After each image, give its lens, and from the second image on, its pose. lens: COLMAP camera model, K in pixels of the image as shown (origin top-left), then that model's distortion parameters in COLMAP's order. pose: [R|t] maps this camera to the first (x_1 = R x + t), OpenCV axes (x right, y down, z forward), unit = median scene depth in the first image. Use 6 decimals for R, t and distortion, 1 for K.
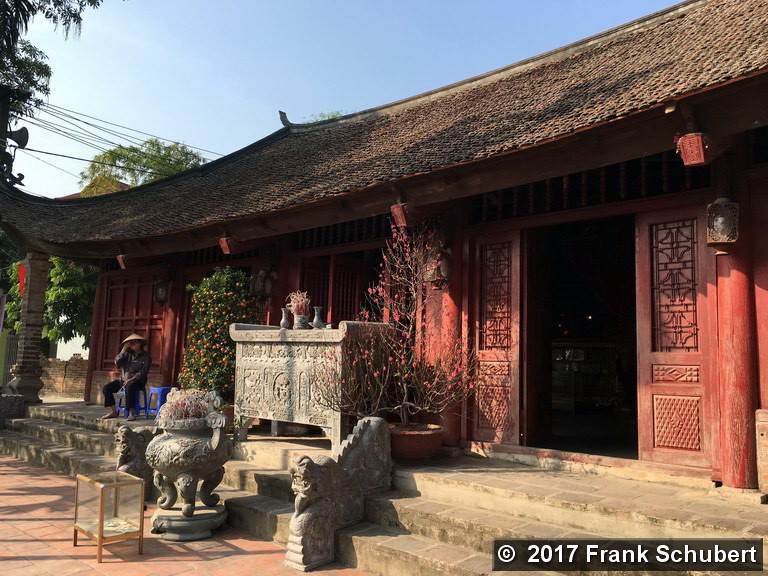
lens RADIAL K [[651.5, 0, 384.0], [0, 651.5, 288.0], [0, 0, 1]] dist [0.078141, -0.104742]
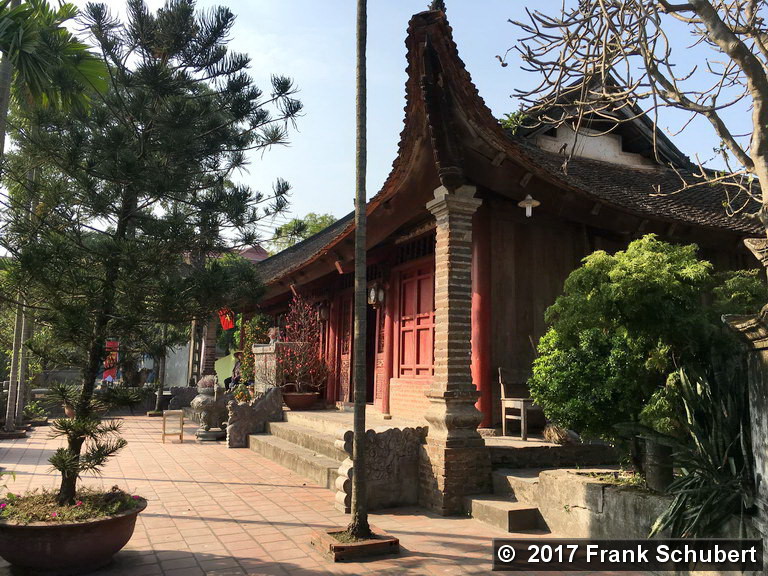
lens RADIAL K [[651.5, 0, 384.0], [0, 651.5, 288.0], [0, 0, 1]] dist [0.078141, -0.104742]
pose [[0.924861, -0.056586, -0.376073, 1.051021], [0.047588, 0.998316, -0.033182, -0.034502], [0.377317, 0.012792, 0.925996, -0.791568]]
